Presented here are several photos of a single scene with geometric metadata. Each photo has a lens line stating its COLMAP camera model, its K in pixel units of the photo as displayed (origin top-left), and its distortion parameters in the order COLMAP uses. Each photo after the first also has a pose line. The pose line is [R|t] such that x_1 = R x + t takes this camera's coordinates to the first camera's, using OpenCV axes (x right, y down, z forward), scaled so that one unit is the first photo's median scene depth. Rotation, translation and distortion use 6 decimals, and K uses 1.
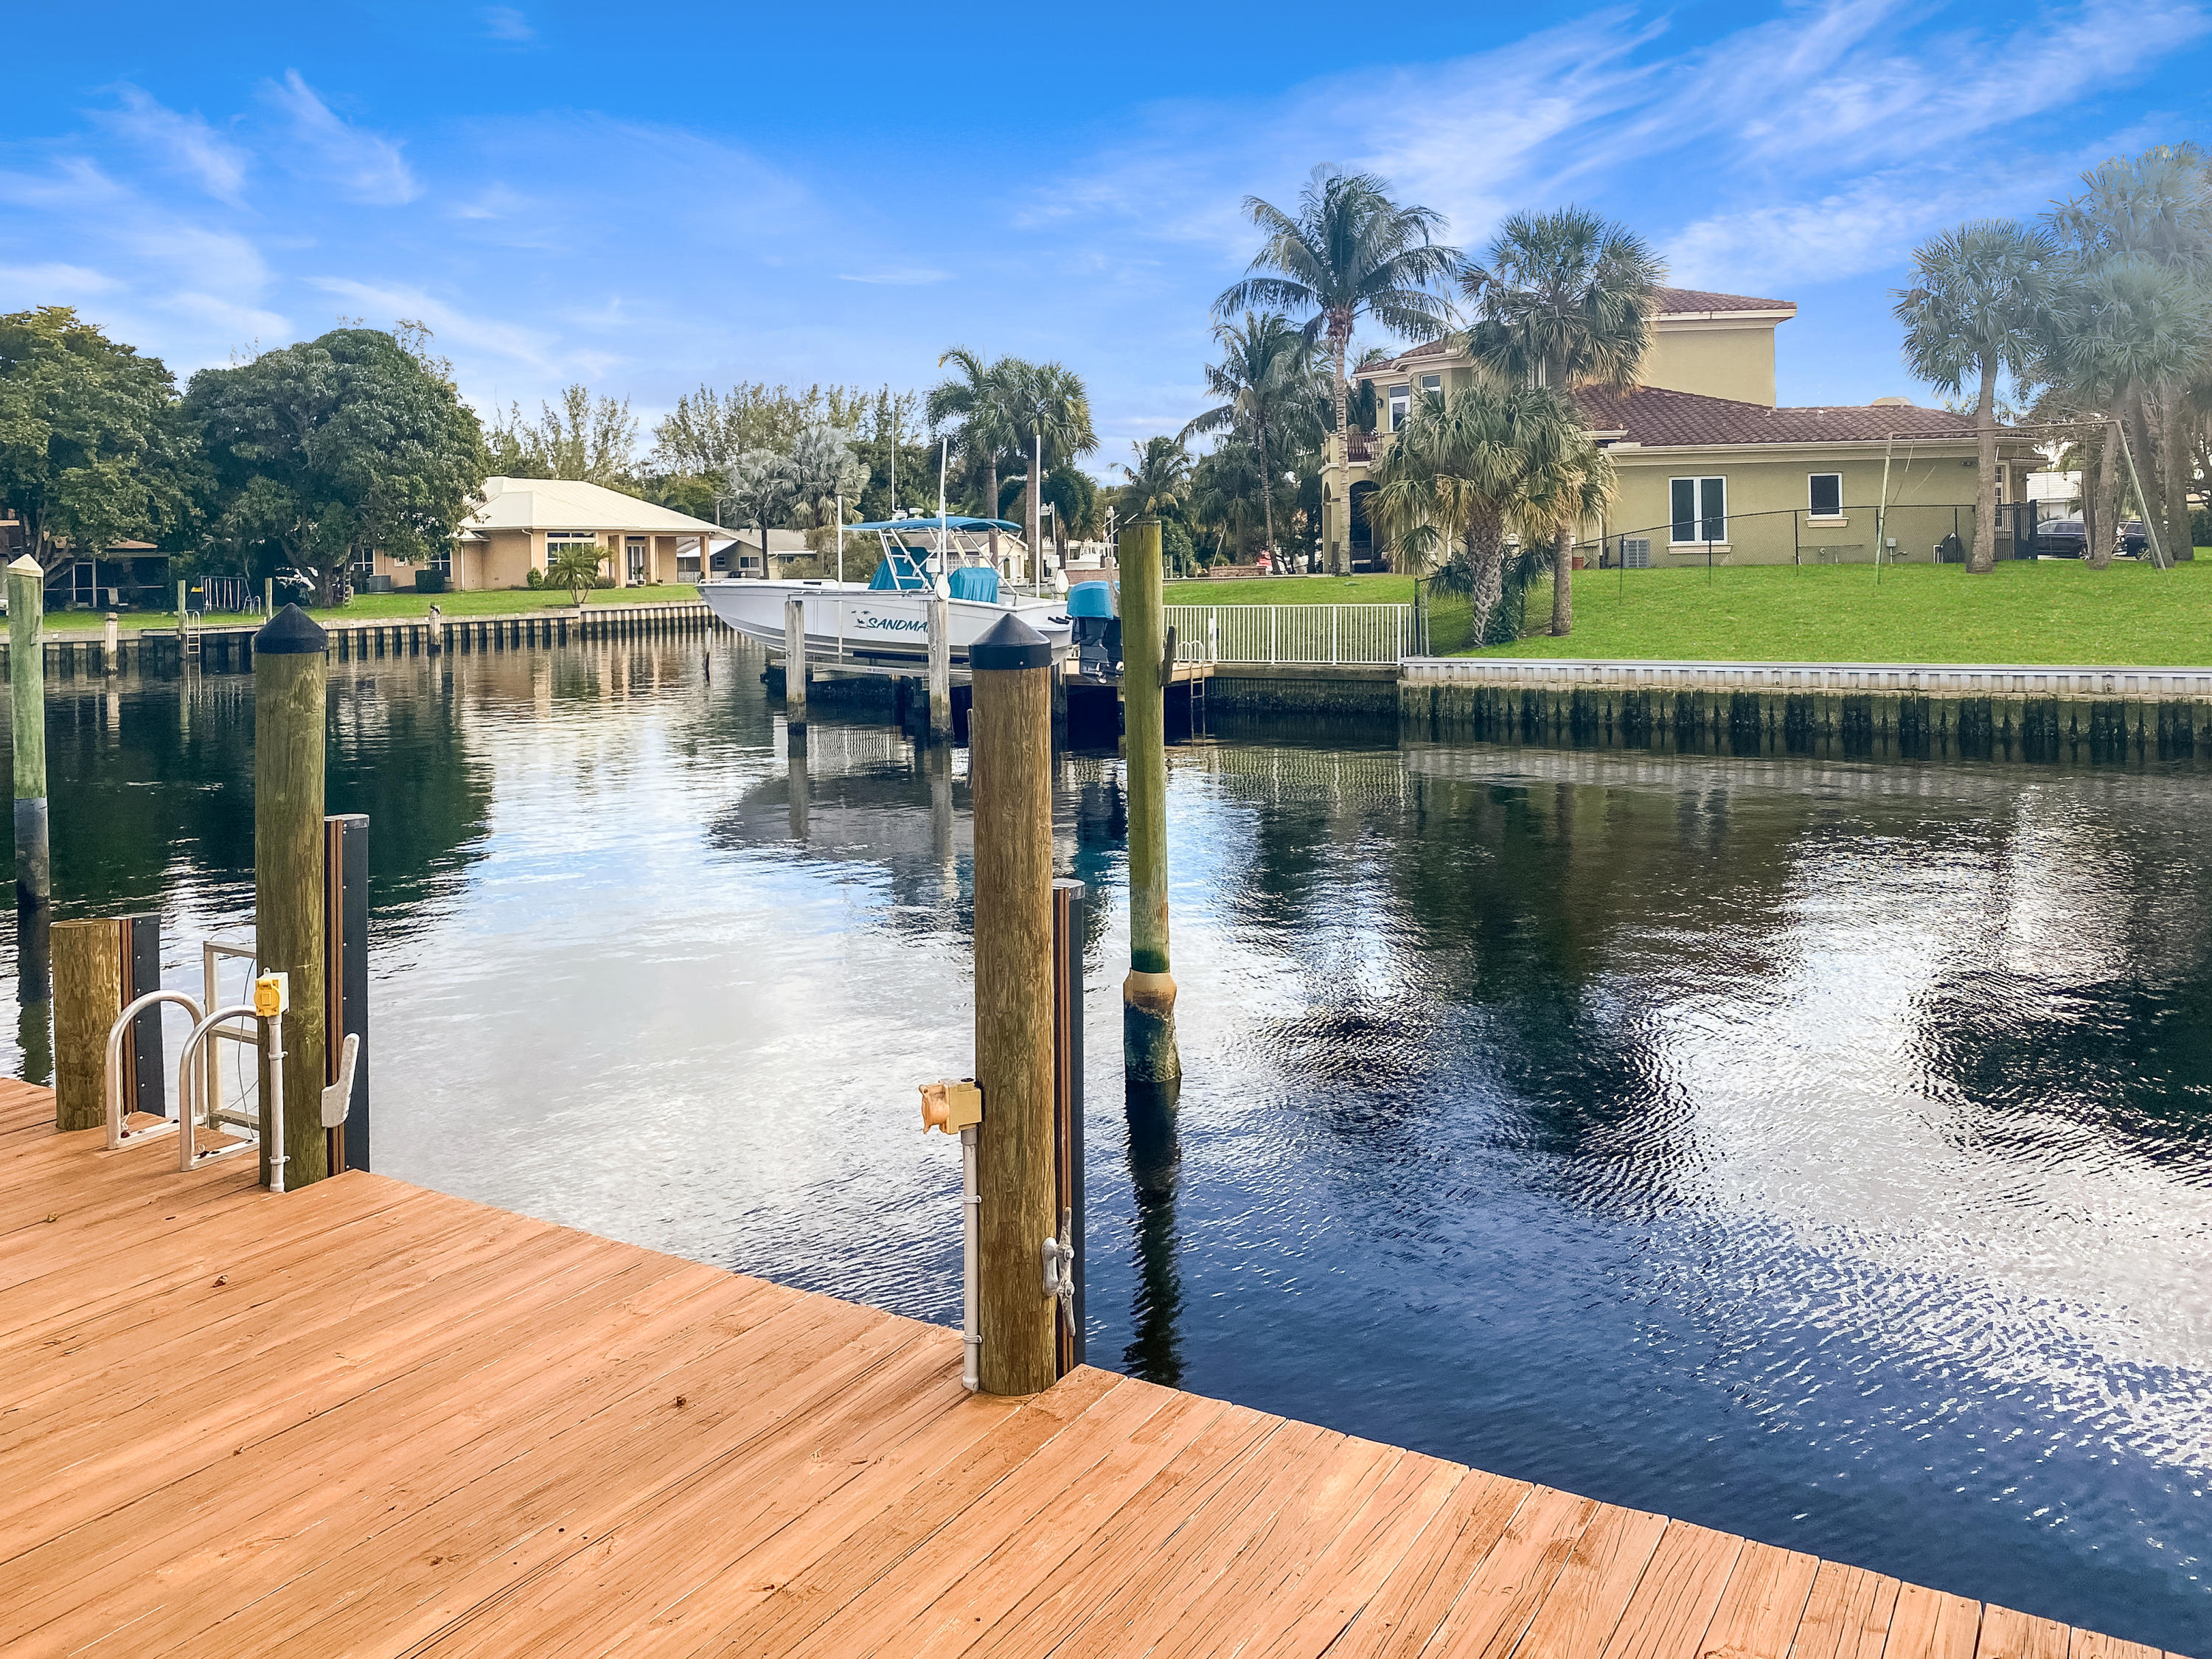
lens RADIAL K [[1763.1, 0, 1109.2], [0, 1763.1, 815.6], [0, 0, 1]] dist [0.028137, -0.006051]
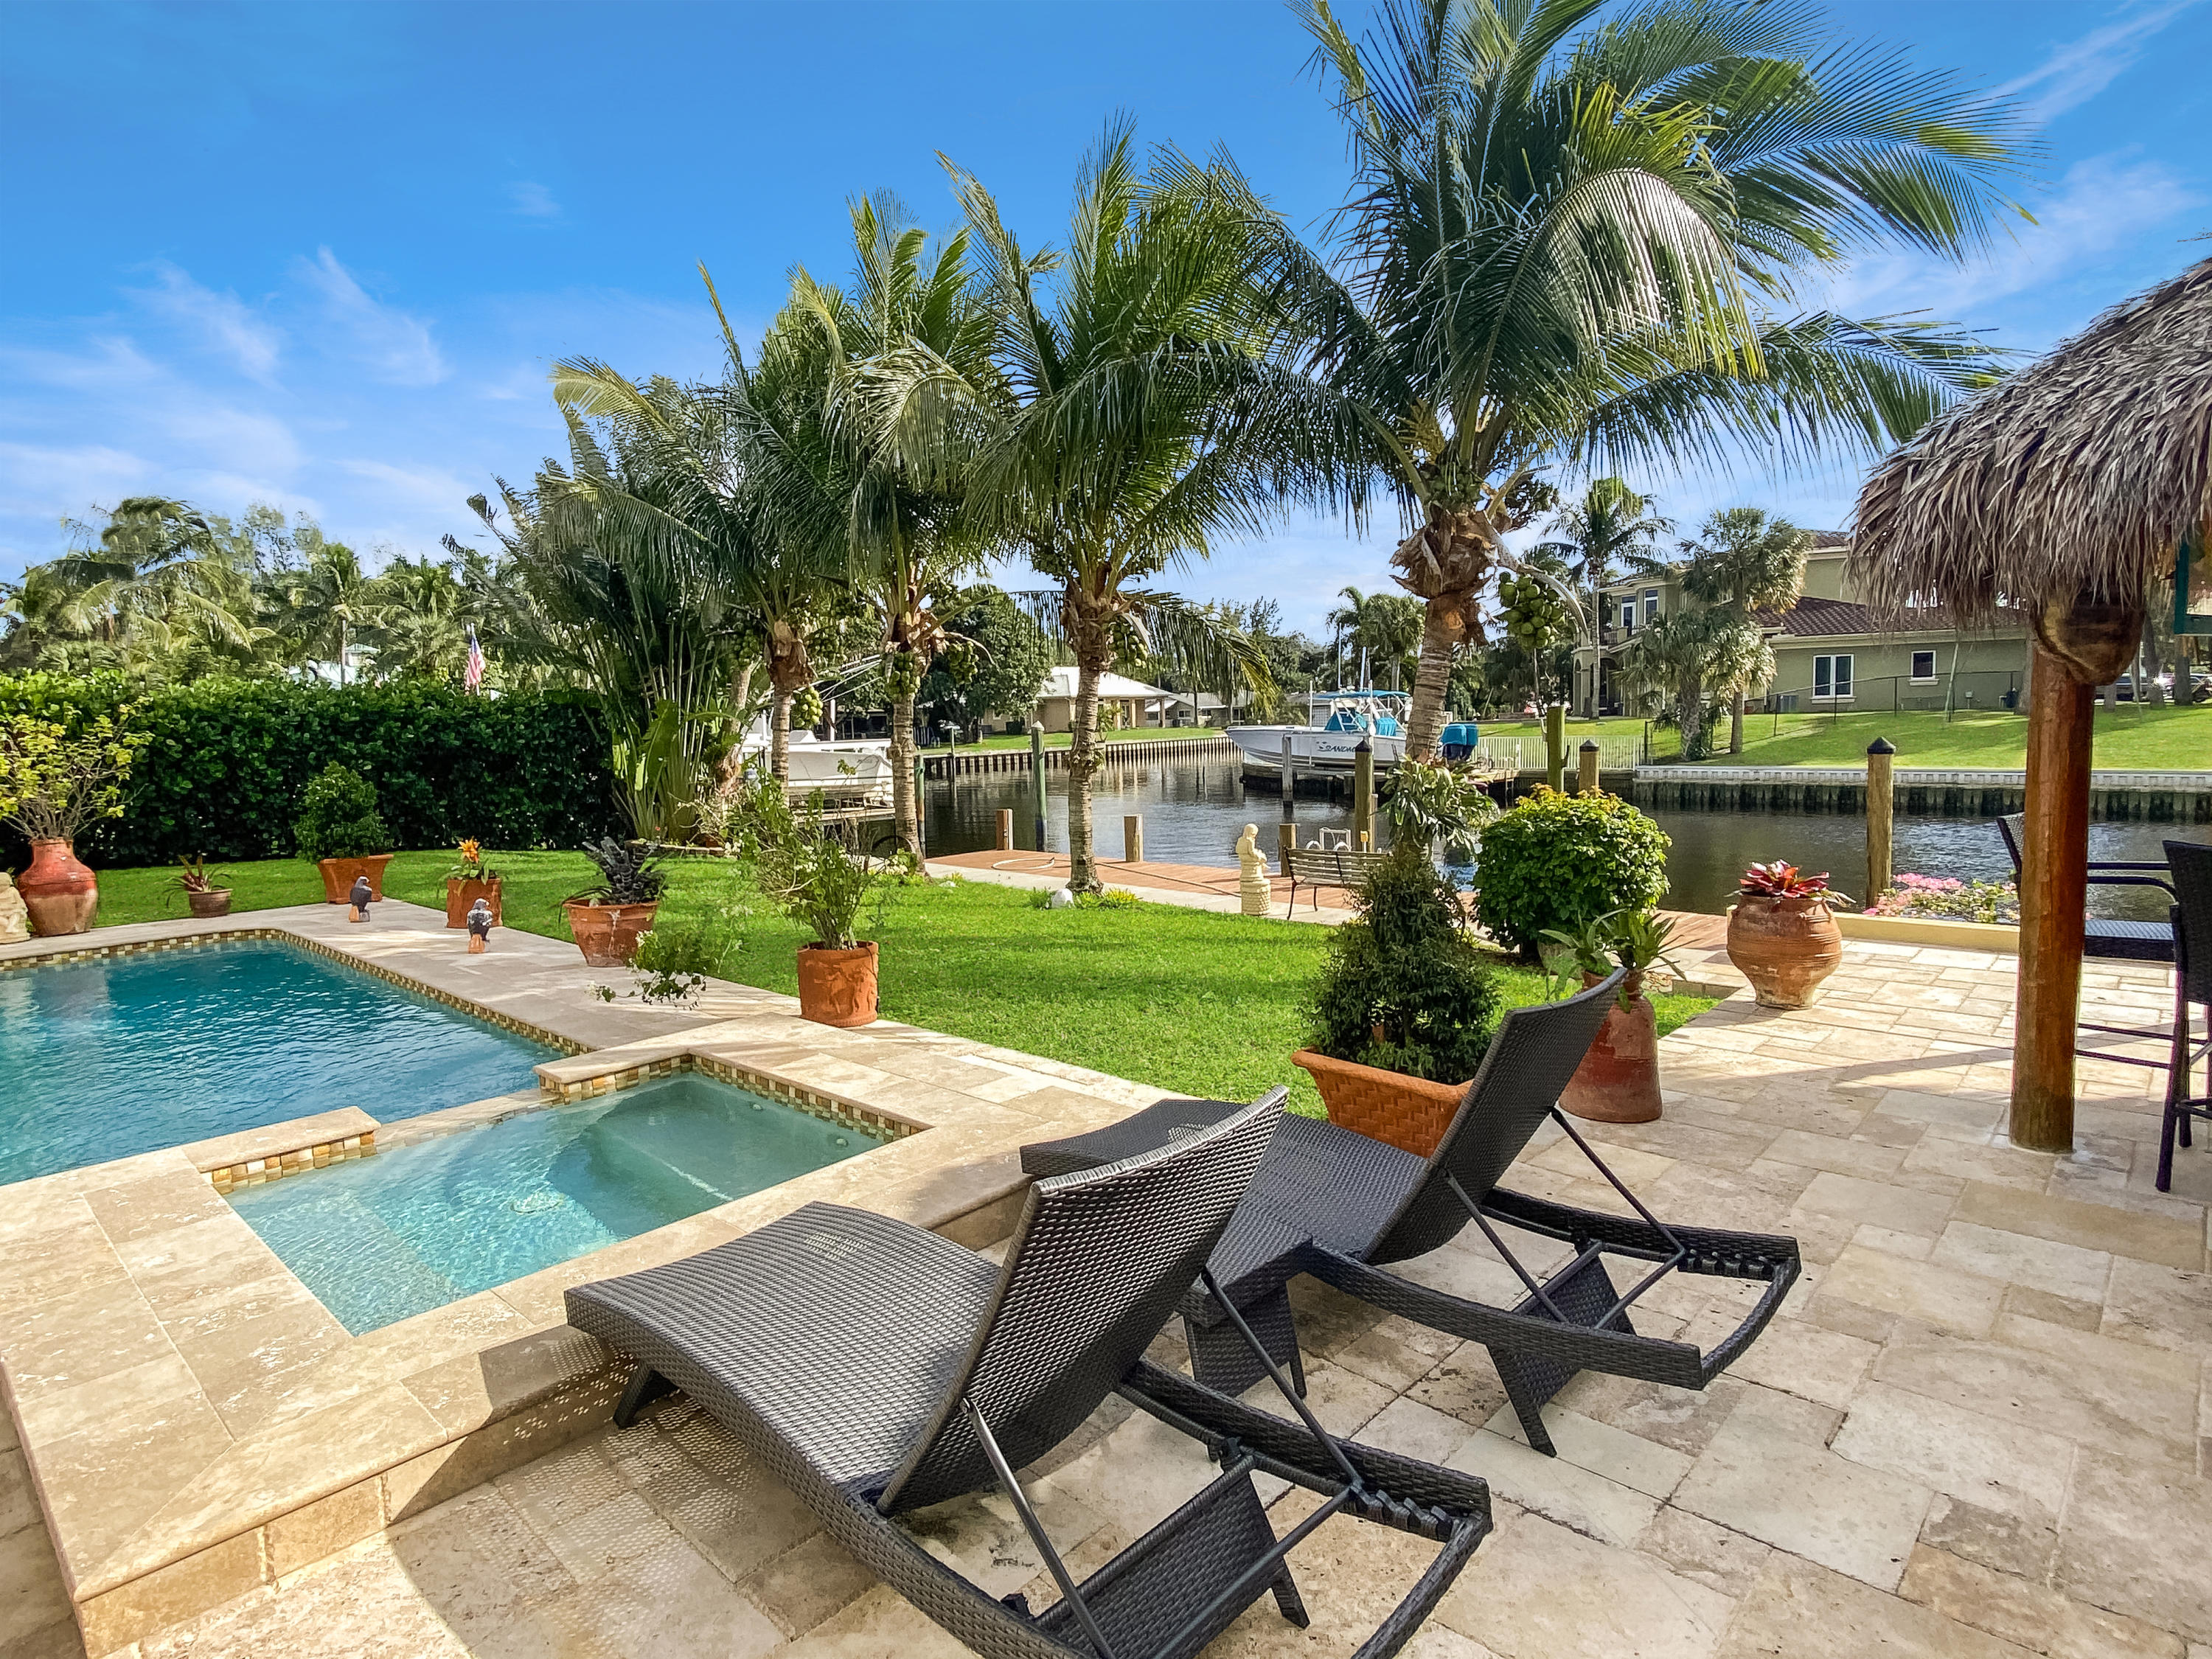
lens RADIAL K [[1154.2, 0, 1086.3], [0, 1154.2, 908.5], [0, 0, 1]] dist [-0.011531, -0.001797]
pose [[0.965003, 0.029644, -0.260557, -0.041504], [-0.022812, 0.999313, 0.029207, 0.021770], [0.261243, -0.022241, 0.965017, -0.176841]]
